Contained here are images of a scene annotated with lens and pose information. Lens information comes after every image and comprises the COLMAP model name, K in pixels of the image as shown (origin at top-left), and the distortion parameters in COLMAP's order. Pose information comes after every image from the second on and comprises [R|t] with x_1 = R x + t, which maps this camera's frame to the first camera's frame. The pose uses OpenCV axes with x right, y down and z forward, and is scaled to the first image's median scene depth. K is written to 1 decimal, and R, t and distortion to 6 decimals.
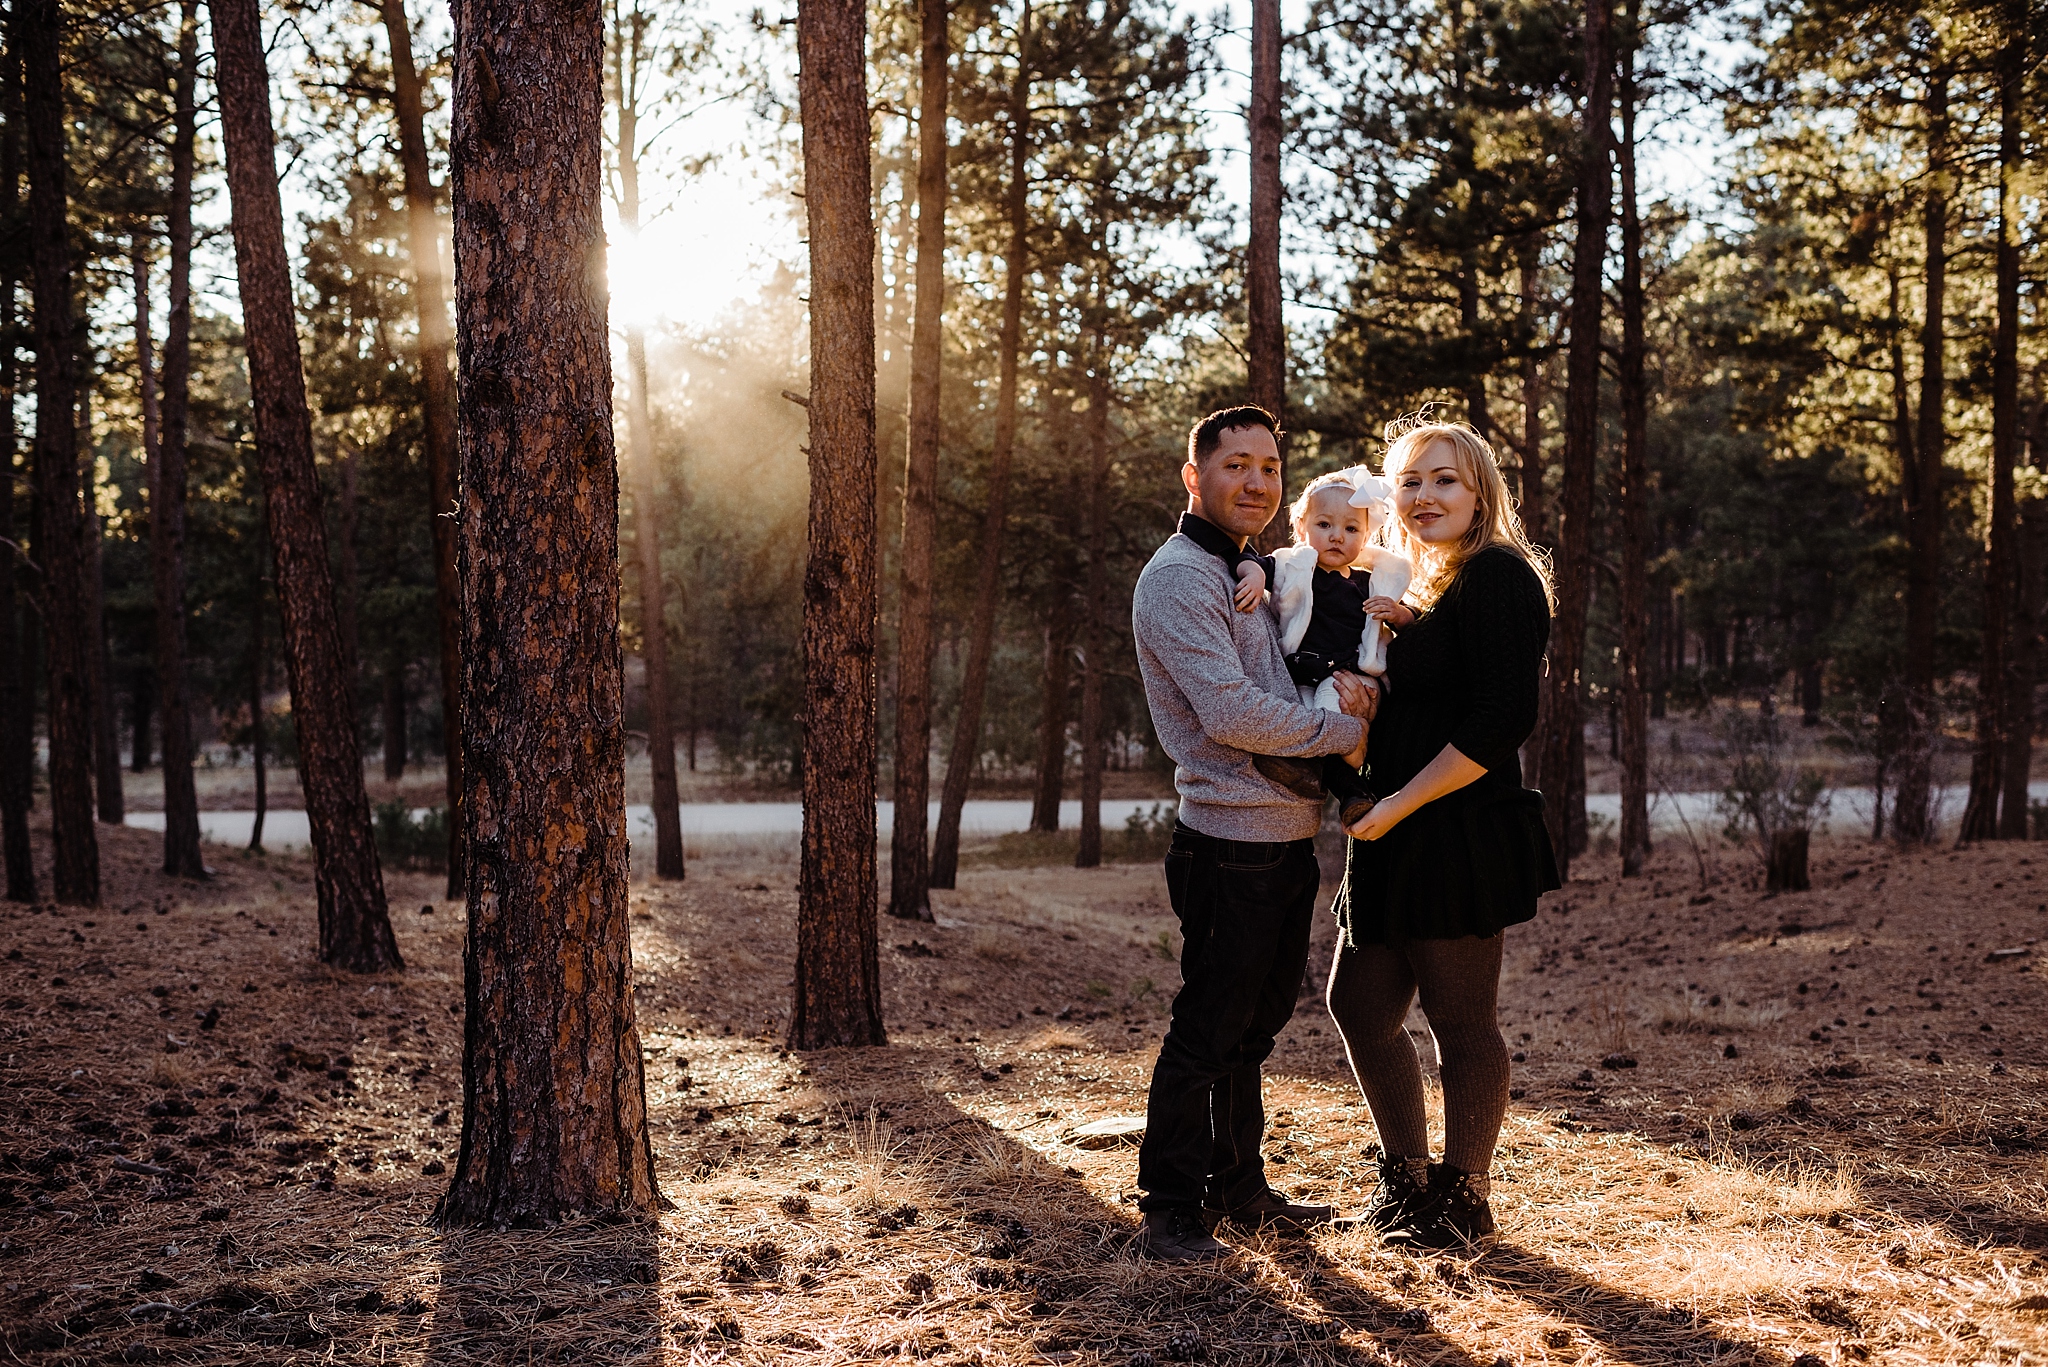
lens RADIAL K [[2120.9, 0, 1024.0], [0, 2120.9, 683.5], [0, 0, 1]] dist [-0.069263, 0.015366]
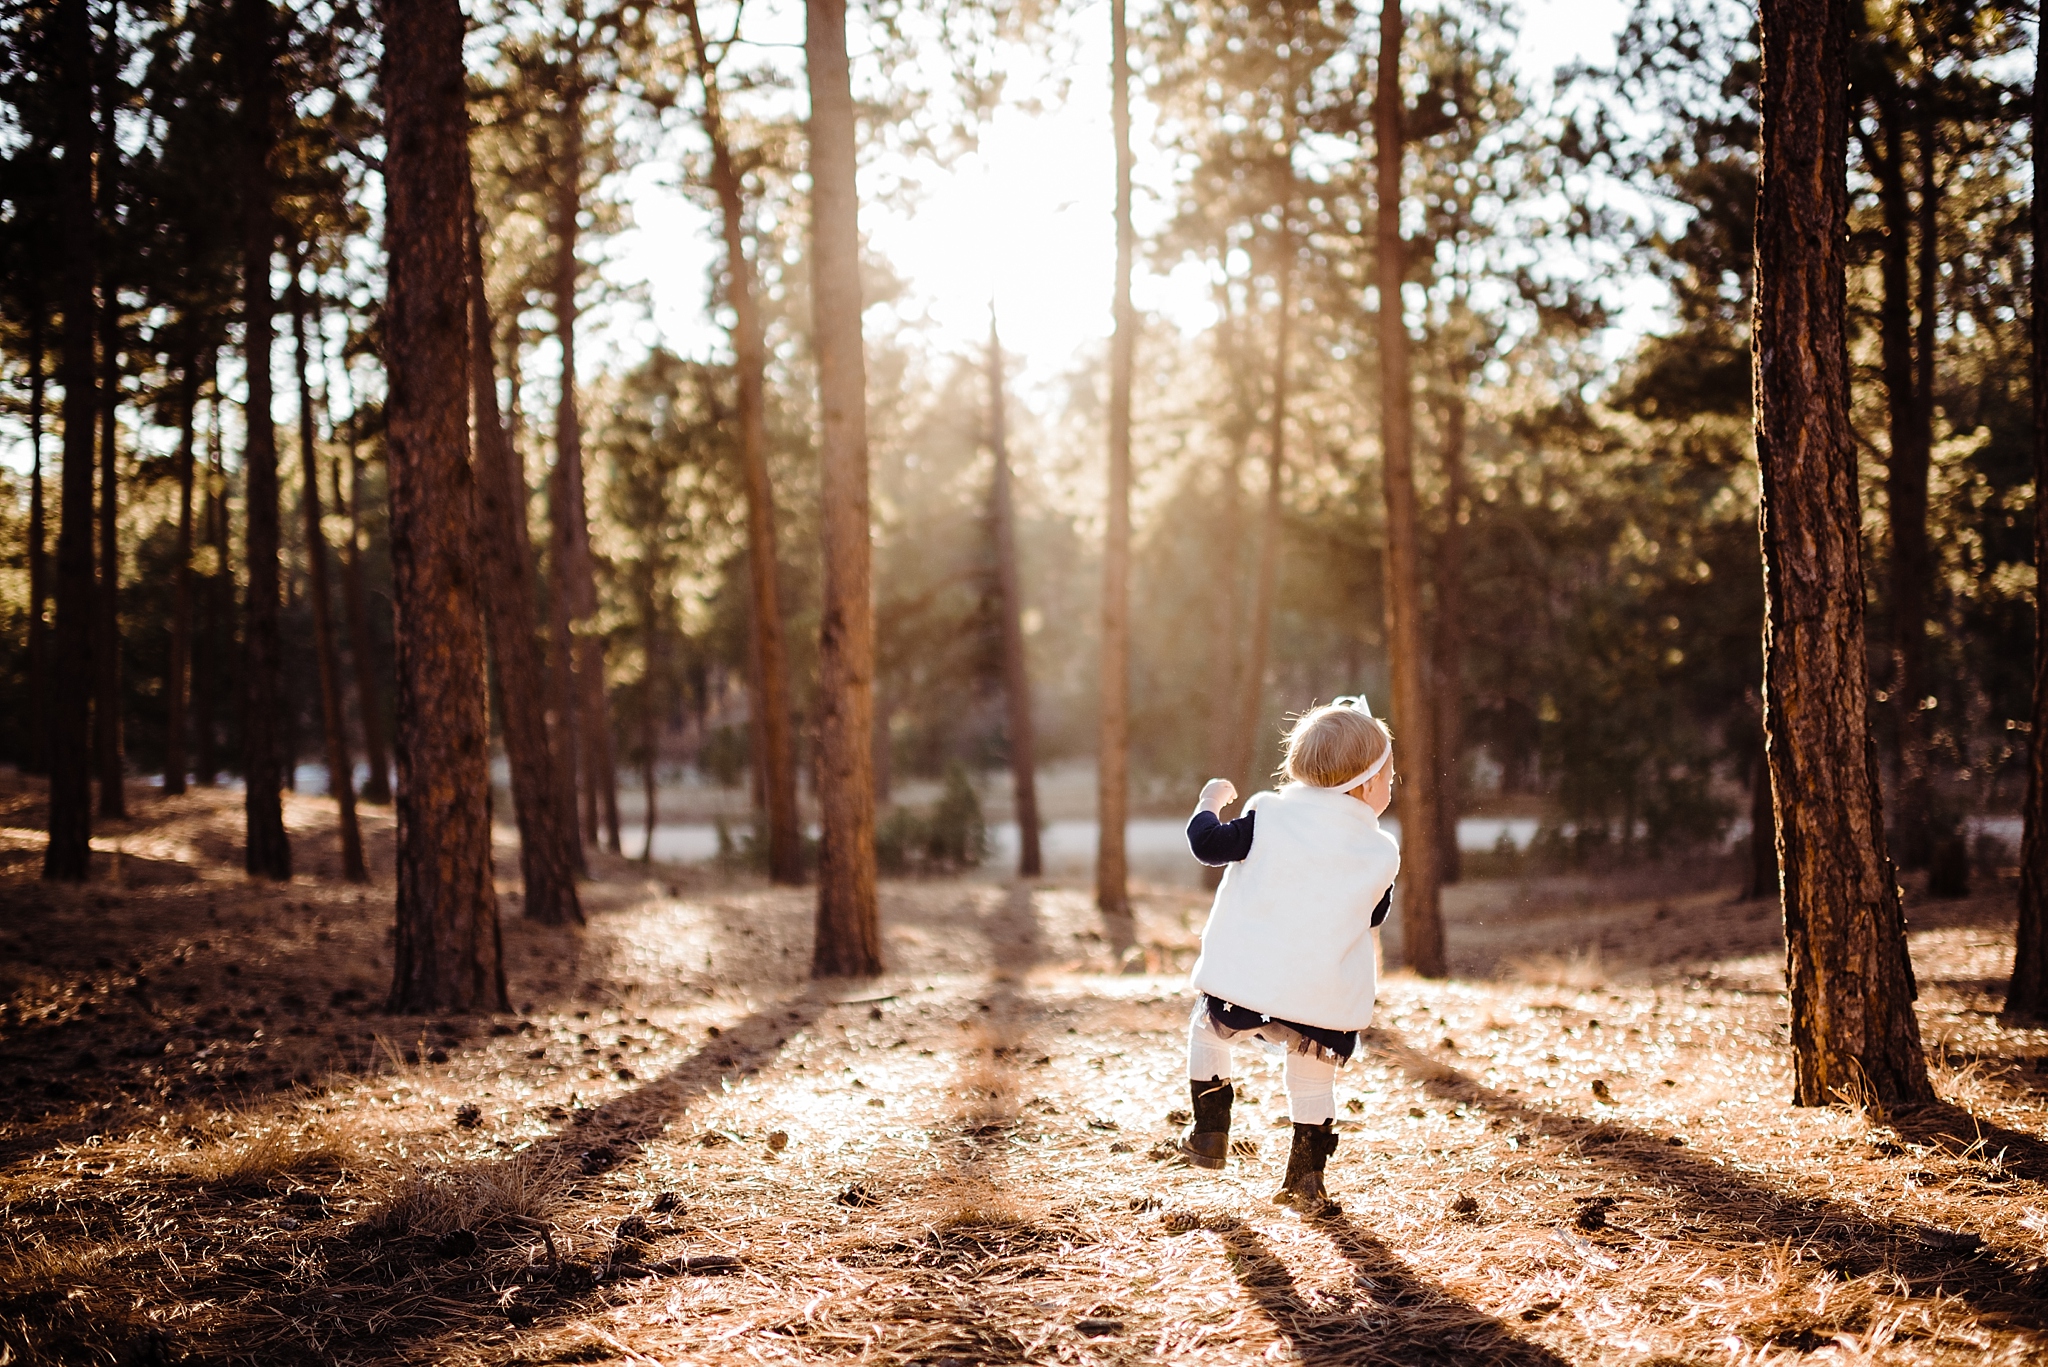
lens RADIAL K [[2120.9, 0, 1024.0], [0, 2120.9, 683.5], [0, 0, 1]] dist [-0.069263, 0.015366]
pose [[0.978561, -0.010752, -0.205678, 0.624367], [0.007383, 0.999826, -0.017143, 0.013578], [0.205826, 0.015257, 0.978470, -0.631004]]
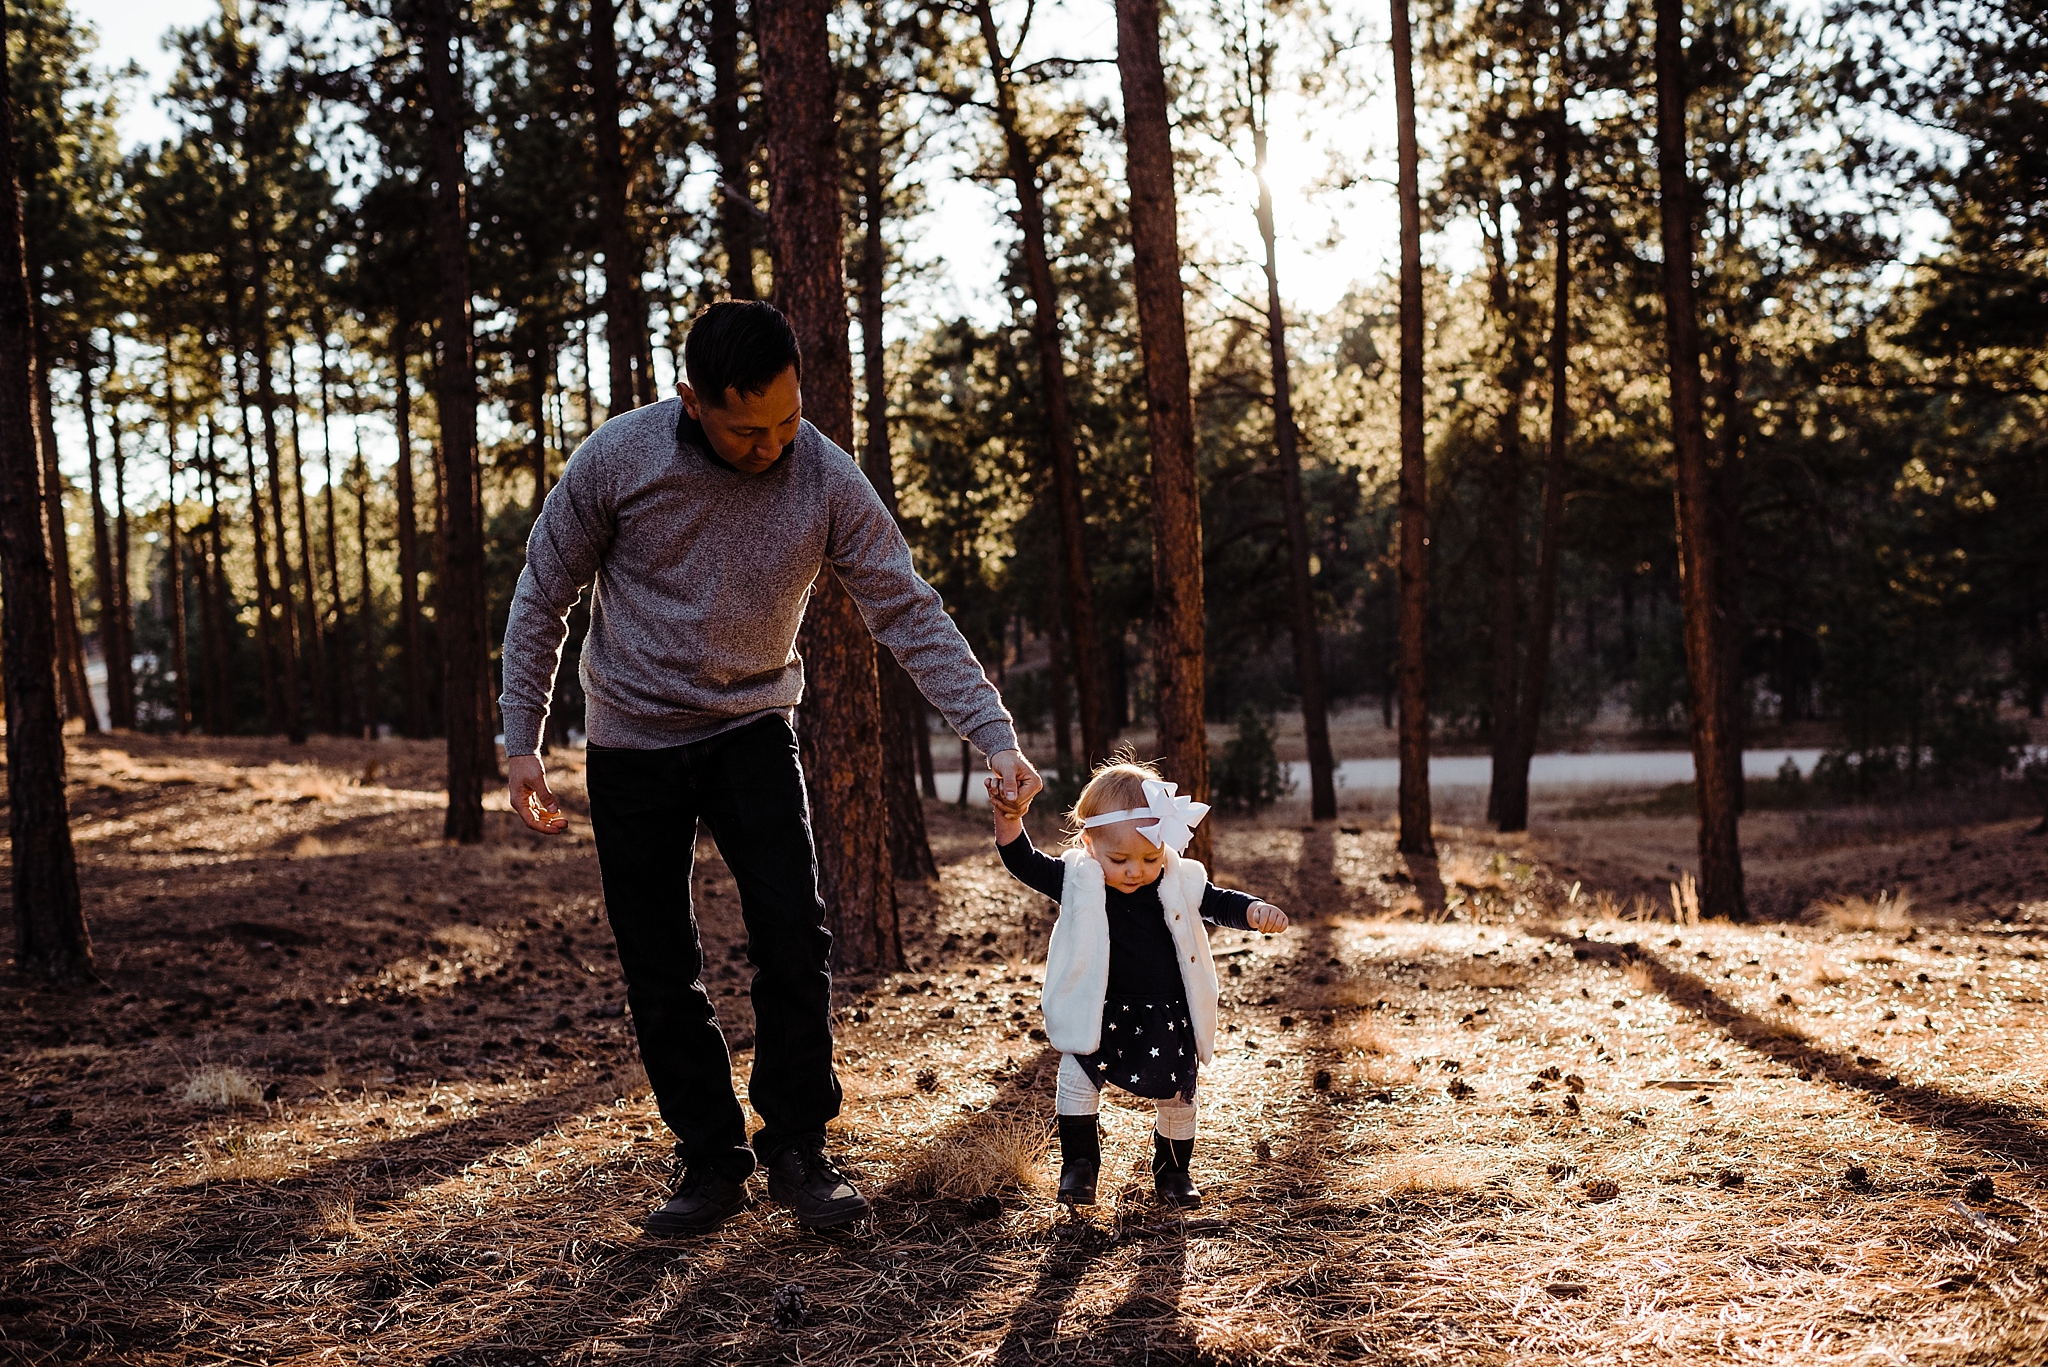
lens RADIAL K [[2035.3, 0, 967.7], [0, 2035.3, 688.5], [0, 0, 1]] dist [-0.103106, 0.104925]
pose [[0.934184, -0.026792, -0.355783, 0.574084], [0.034268, 0.999304, 0.014726, -0.035832], [0.355141, -0.025949, 0.934452, -0.741150]]
